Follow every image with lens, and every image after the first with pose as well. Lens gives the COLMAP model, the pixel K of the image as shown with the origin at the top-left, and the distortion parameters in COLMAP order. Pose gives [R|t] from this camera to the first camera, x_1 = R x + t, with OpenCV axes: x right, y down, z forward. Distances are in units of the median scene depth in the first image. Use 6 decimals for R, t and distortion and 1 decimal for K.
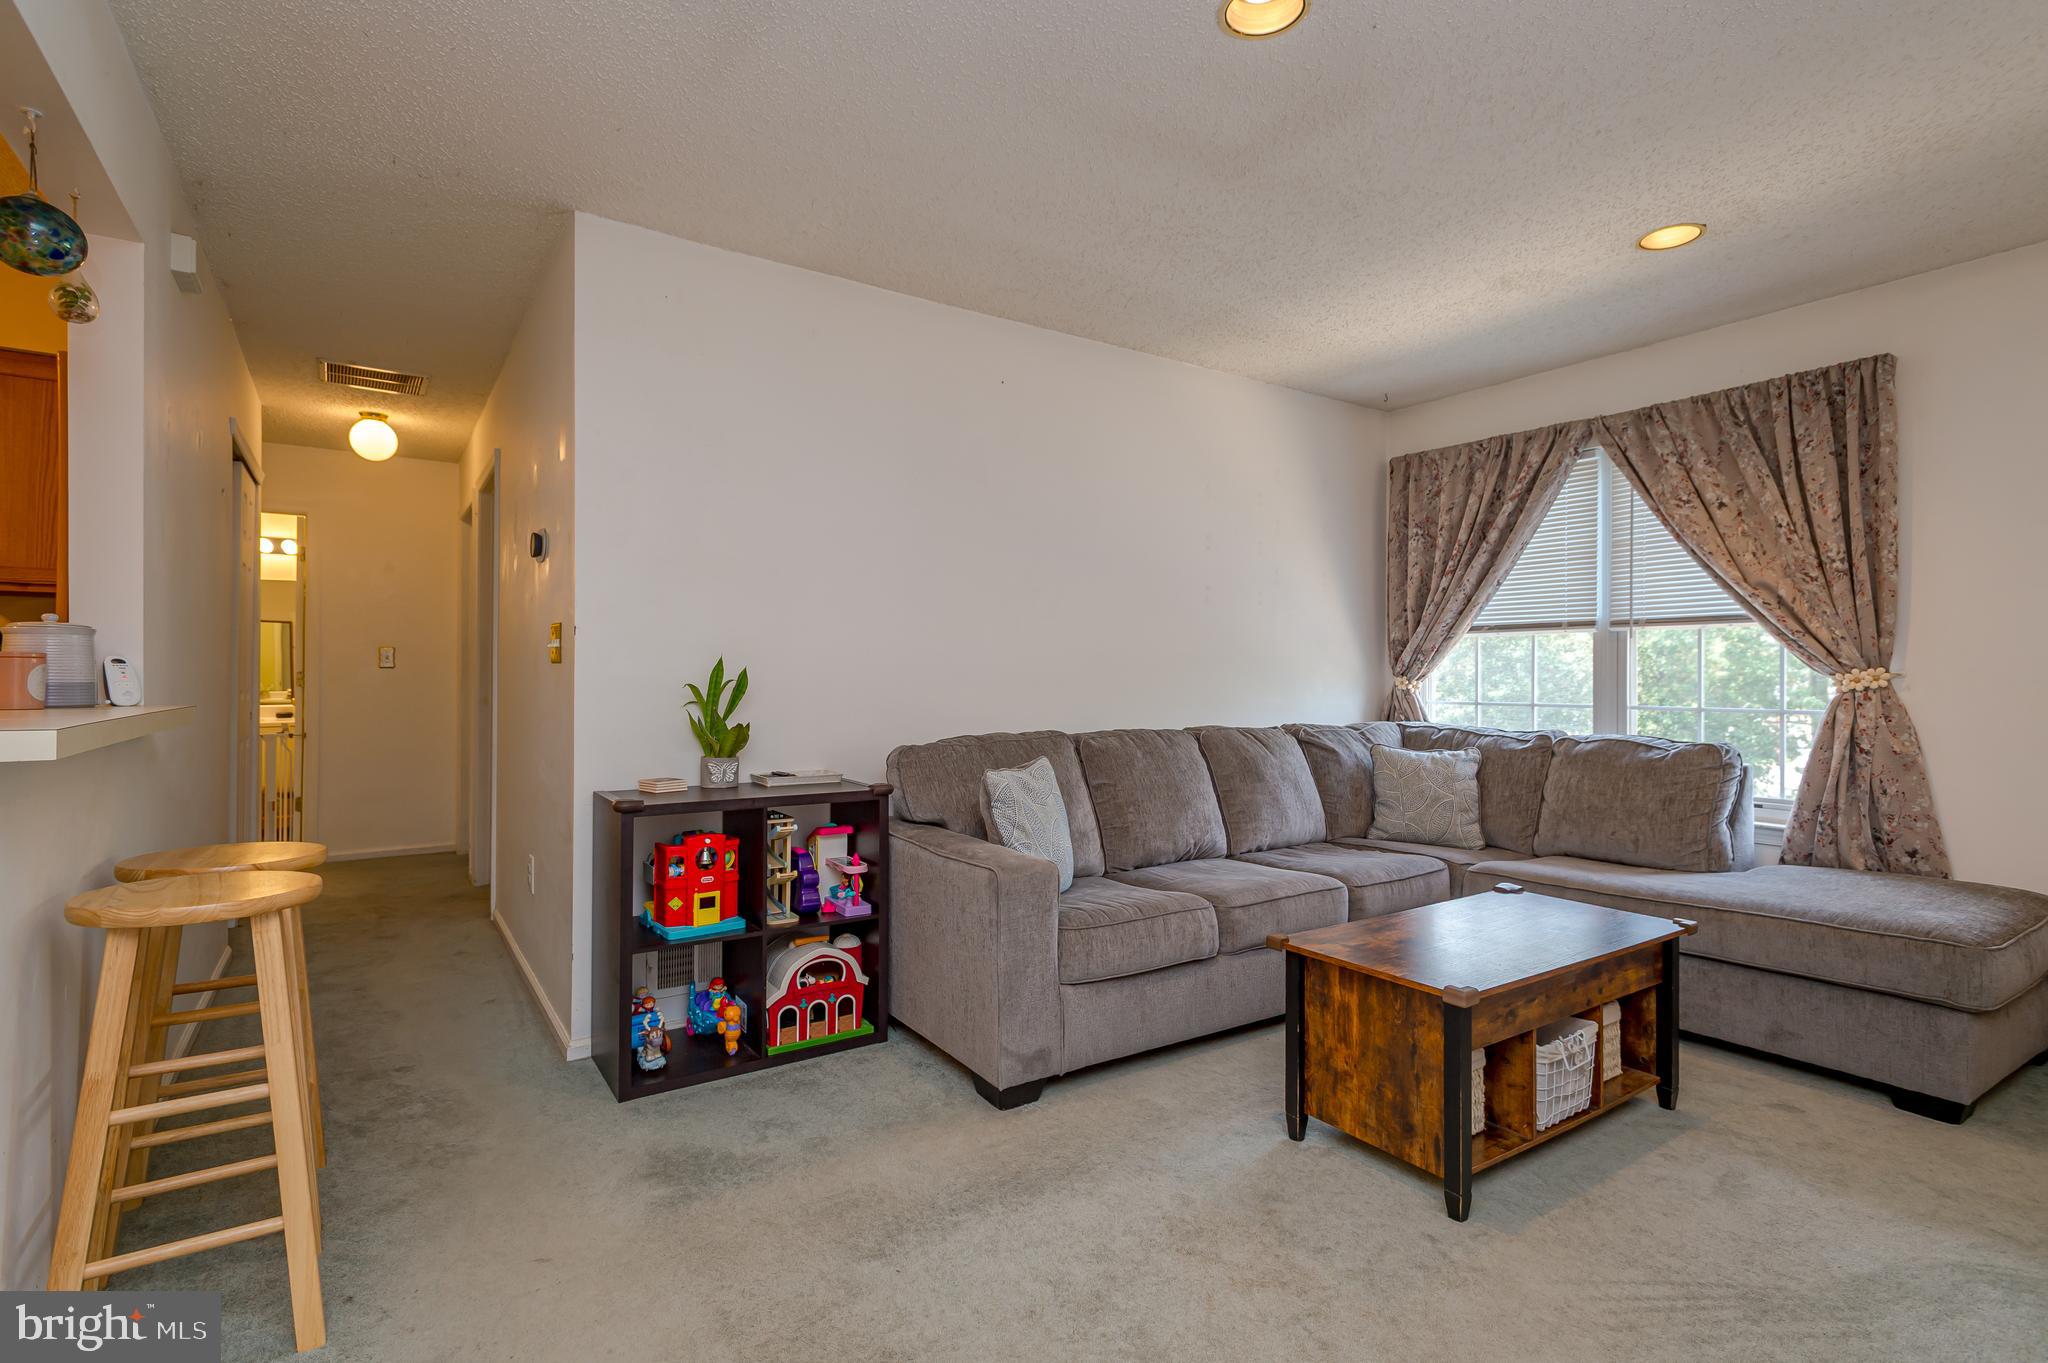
lens RADIAL K [[987.7, 0, 1020.5], [0, 987.7, 678.8], [0, 0, 1]] dist [-0.000956, -0.000059]
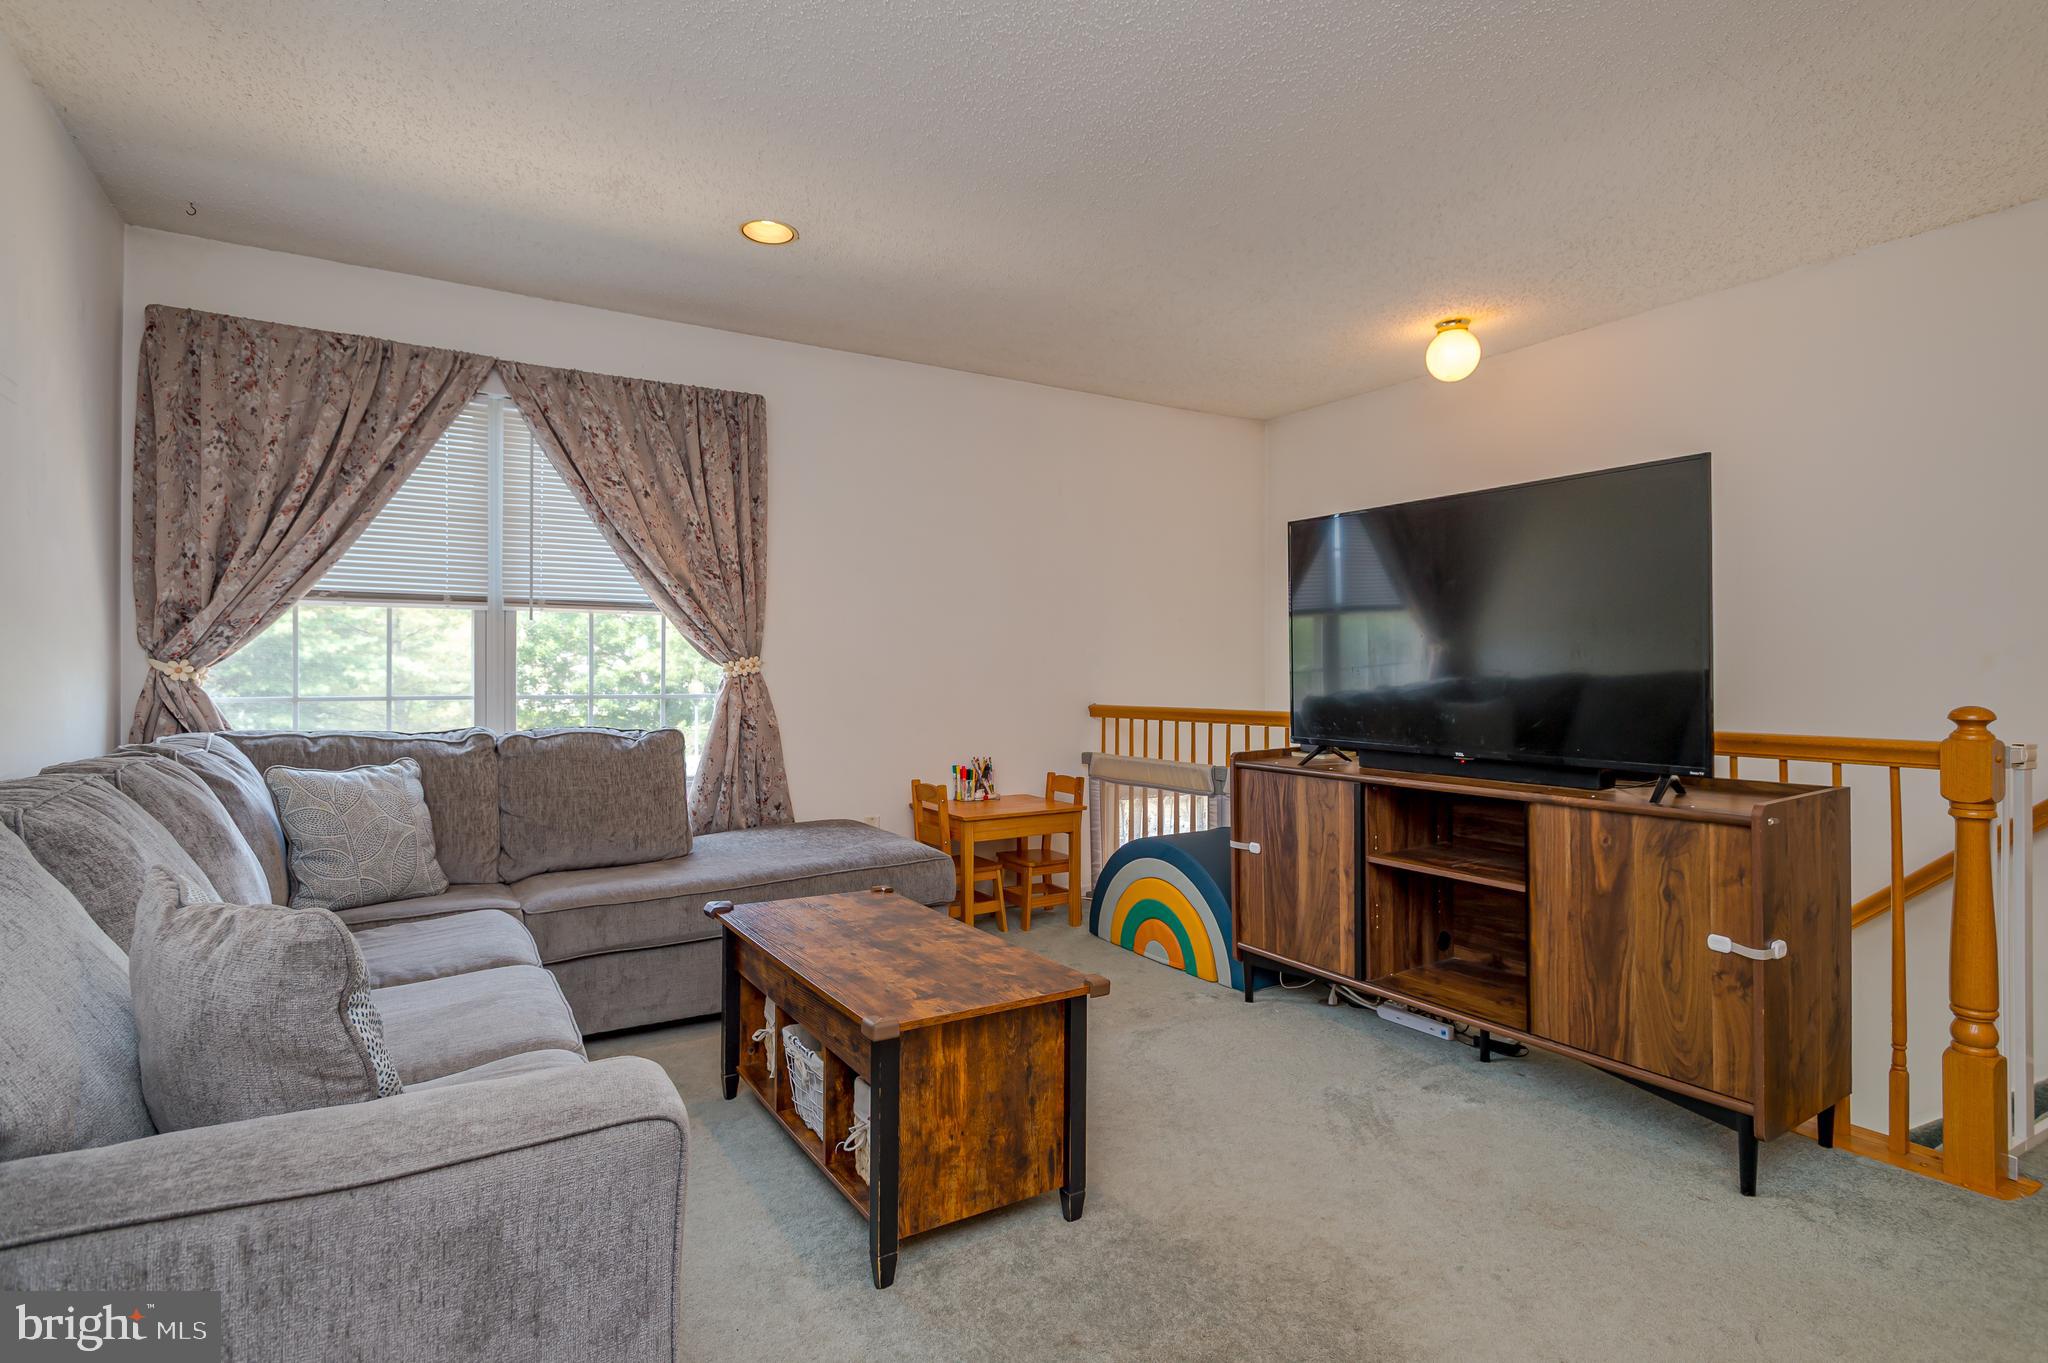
lens RADIAL K [[1012.4, 0, 1020.2], [0, 1012.4, 680.2], [0, 0, 1]] dist [-0.000739, -0.000684]
pose [[0.028732, -0.011606, 0.999520, -0.312363], [-0.002872, 0.999928, 0.011693, 0.001819], [-0.999583, -0.003206, 0.028696, 0.578250]]
